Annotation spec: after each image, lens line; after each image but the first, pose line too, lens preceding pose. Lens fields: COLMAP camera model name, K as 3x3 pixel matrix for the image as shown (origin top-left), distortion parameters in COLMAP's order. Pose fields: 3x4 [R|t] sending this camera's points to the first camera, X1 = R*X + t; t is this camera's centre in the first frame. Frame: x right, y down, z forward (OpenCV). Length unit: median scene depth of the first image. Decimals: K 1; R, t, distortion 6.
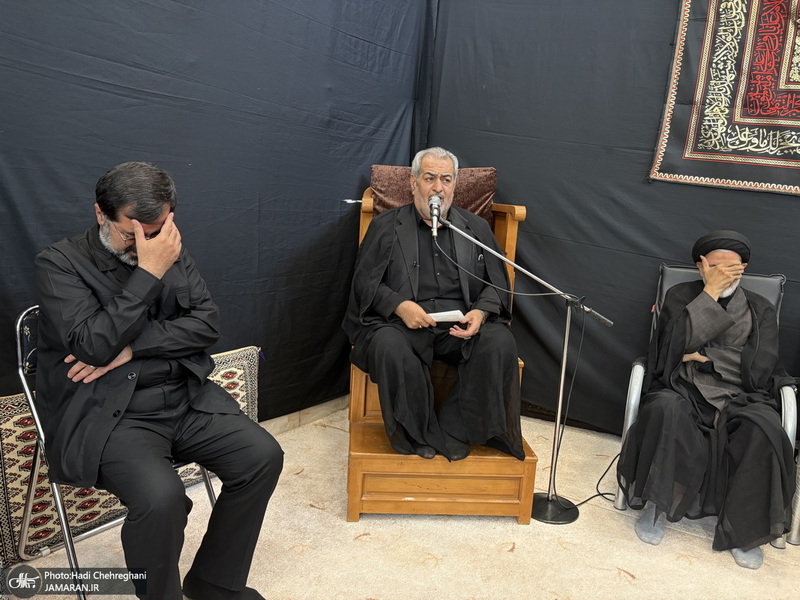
lens RADIAL K [[593.5, 0, 394.9], [0, 593.5, 293.2], [0, 0, 1]] dist [0.025064, -0.030412]
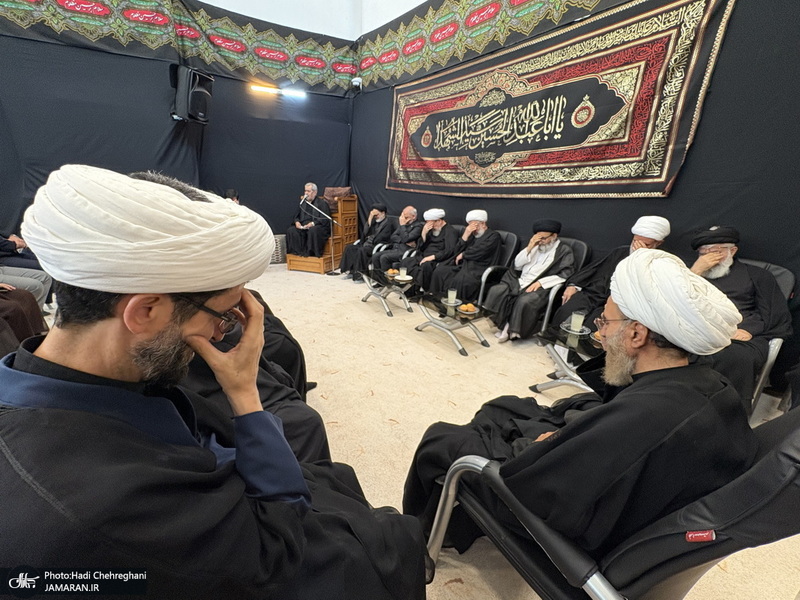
lens RADIAL K [[320.9, 0, 402.6], [0, 320.9, 305.3], [0, 0, 1]] dist [-0.002156, -0.000125]
pose [[0.918377, 0.096014, -0.383882, 1.357668], [-0.040438, 0.987810, 0.150321, 0.195961], [0.393635, -0.122528, 0.911064, -0.739959]]
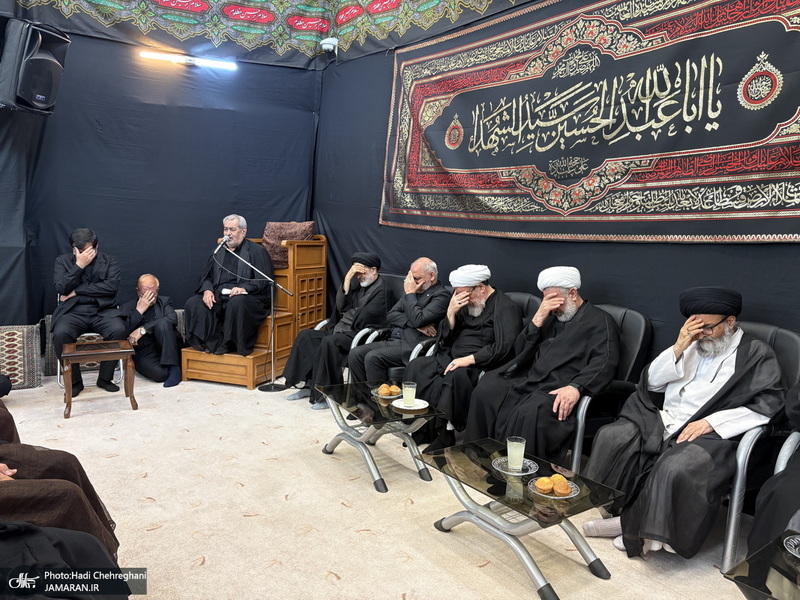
lens RADIAL K [[593.5, 0, 407.0], [0, 593.5, 299.9], [0, 0, 1]] dist [0.025064, -0.030412]
pose [[0.912003, 0.007063, -0.410122, 1.310542], [-0.035971, 0.997377, -0.062813, 0.151341], [0.408603, 0.072038, 0.909865, -0.591465]]
